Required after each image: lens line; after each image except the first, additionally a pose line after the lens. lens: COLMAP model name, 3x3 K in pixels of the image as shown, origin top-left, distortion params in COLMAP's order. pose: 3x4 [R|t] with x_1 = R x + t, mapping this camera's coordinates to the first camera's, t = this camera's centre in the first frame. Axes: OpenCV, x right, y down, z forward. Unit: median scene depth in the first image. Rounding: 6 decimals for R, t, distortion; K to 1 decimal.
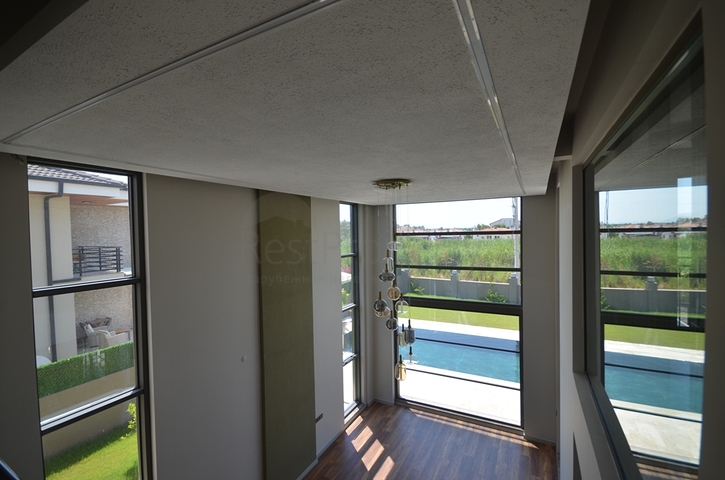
lens RADIAL K [[316.5, 0, 362.9], [0, 316.5, 240.3], [0, 0, 1]] dist [0.002041, -0.002364]
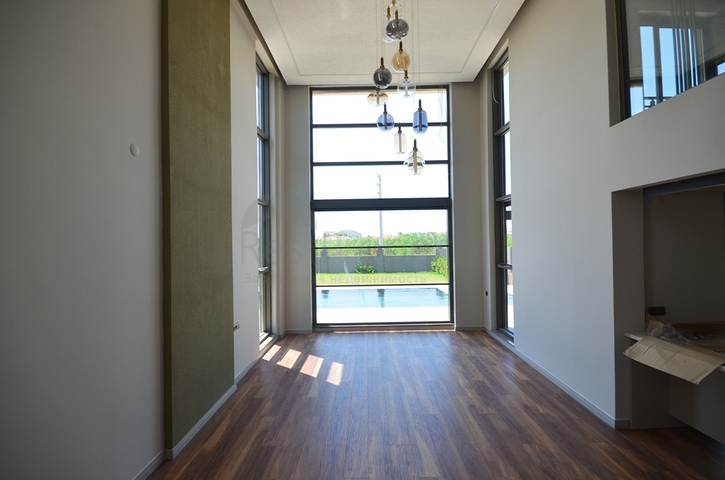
lens RADIAL K [[316.5, 0, 361.5], [0, 316.5, 239.0], [0, 0, 1]] dist [0.002041, -0.002364]
pose [[0.889910, 0.007103, 0.456080, -0.180651], [0.010840, 0.999267, -0.036714, 0.350177], [-0.456006, 0.037617, 0.889181, 0.238164]]
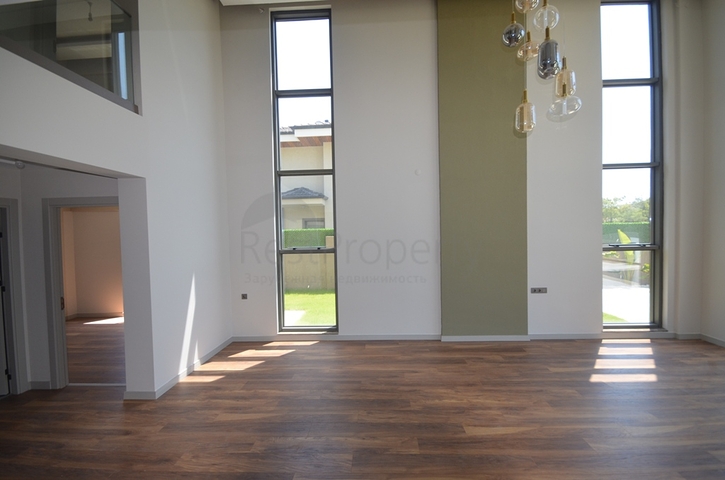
lens RADIAL K [[316.5, 0, 359.1], [0, 316.5, 235.7], [0, 0, 1]] dist [0.002041, -0.002364]
pose [[0.447986, 0.039194, -0.893181, 0.300868], [-0.001013, 0.999060, 0.043332, 0.344777], [0.894040, -0.018508, 0.447605, 0.235044]]
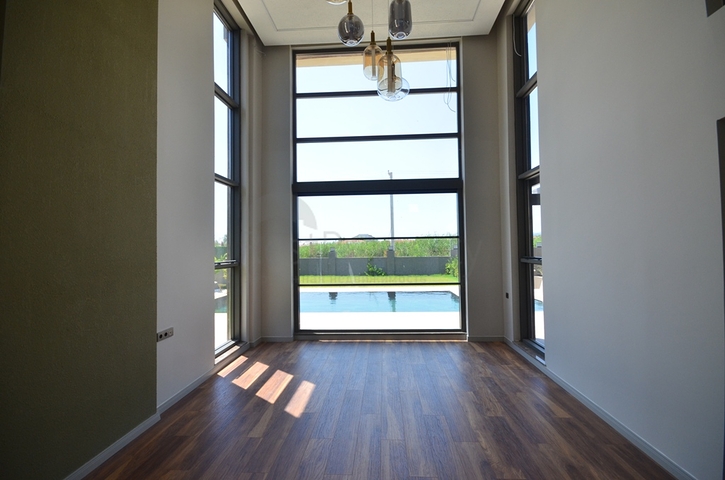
lens RADIAL K [[316.5, 0, 362.0], [0, 316.5, 238.6], [0, 0, 1]] dist [0.002041, -0.002364]
pose [[0.912287, 0.014988, 0.409276, -0.053104], [0.007235, 0.998584, -0.052696, 0.381267], [-0.409487, 0.051035, 0.910888, 0.352629]]
